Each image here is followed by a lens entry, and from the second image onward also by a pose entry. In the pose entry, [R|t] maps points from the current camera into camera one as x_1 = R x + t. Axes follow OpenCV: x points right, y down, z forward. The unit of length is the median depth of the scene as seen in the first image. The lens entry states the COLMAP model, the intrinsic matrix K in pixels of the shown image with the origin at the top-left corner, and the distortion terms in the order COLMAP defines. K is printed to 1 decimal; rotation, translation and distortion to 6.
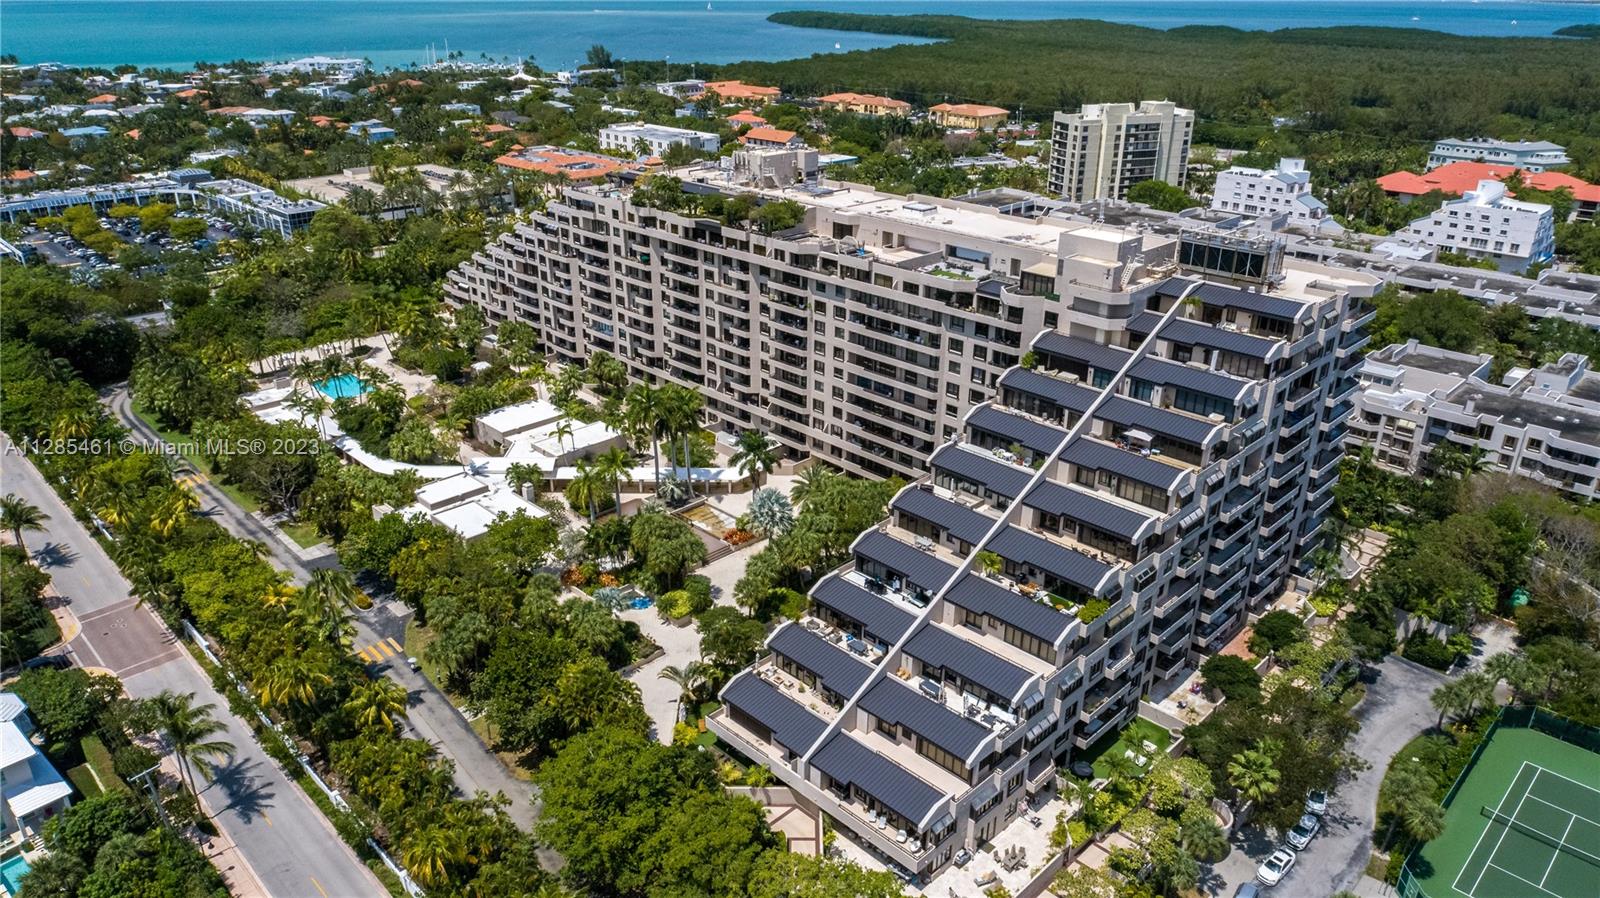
lens RADIAL K [[1087.8, 0, 800.4], [0, 1087.8, 445.5], [0, 0, 1]] dist [-0.016929, 0.016476]
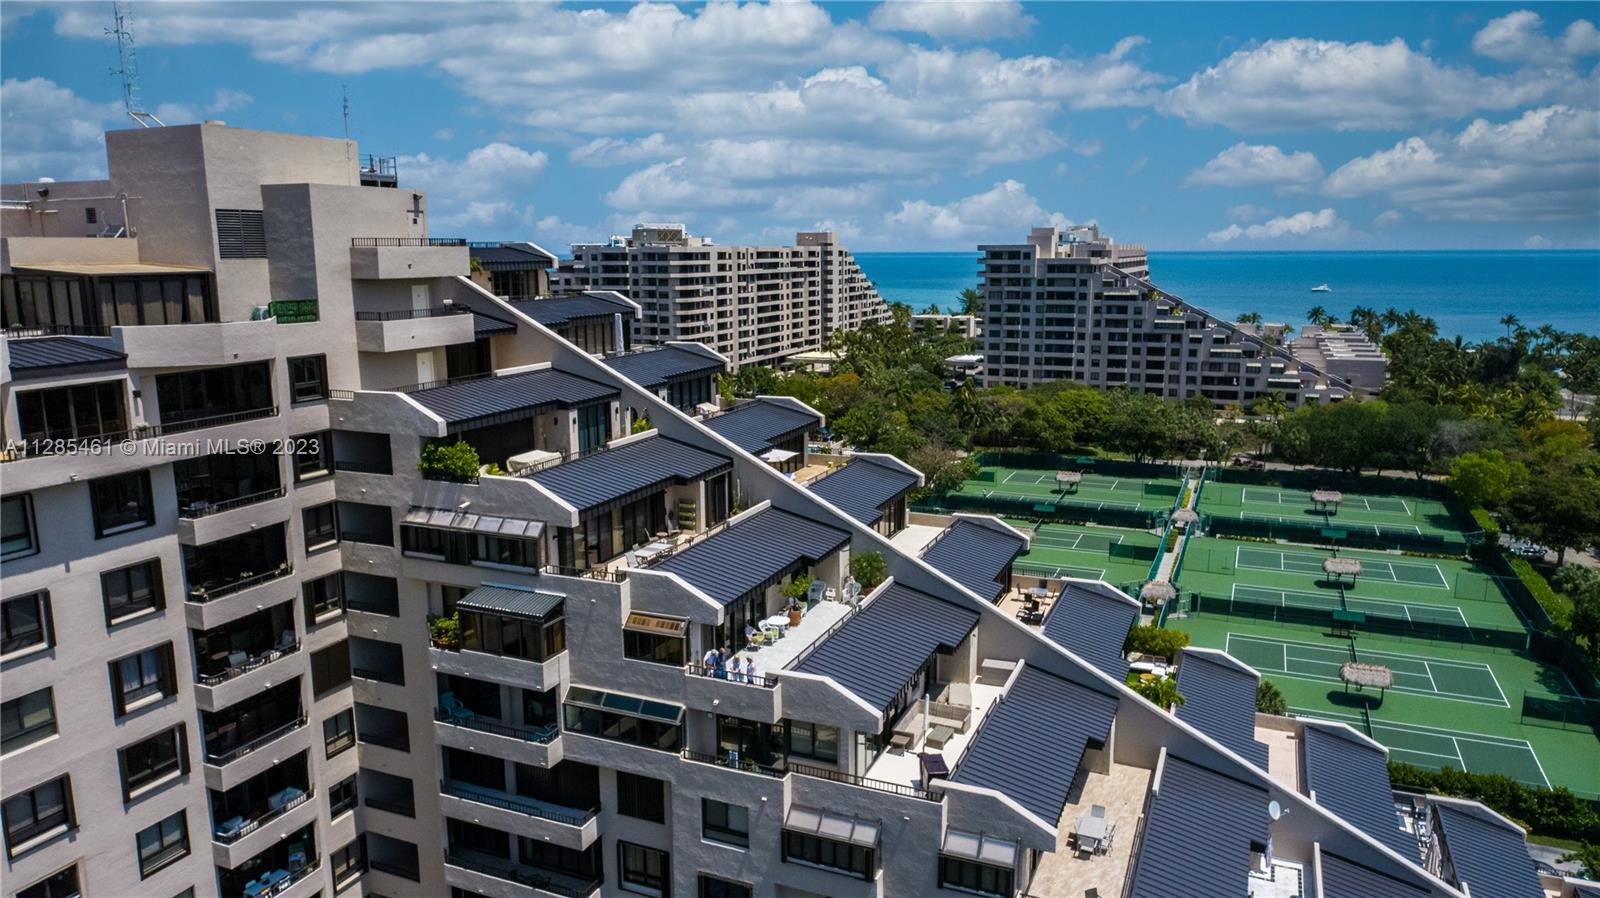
lens RADIAL K [[1087.8, 0, 790.6], [0, 1087.8, 453.2], [0, 0, 1]] dist [-0.016929, 0.016476]
pose [[-0.362780, -0.176509, 0.915005, -0.102006], [0.374353, 0.871581, 0.316555, -0.112327], [-0.853376, 0.457375, -0.250116, 0.746406]]
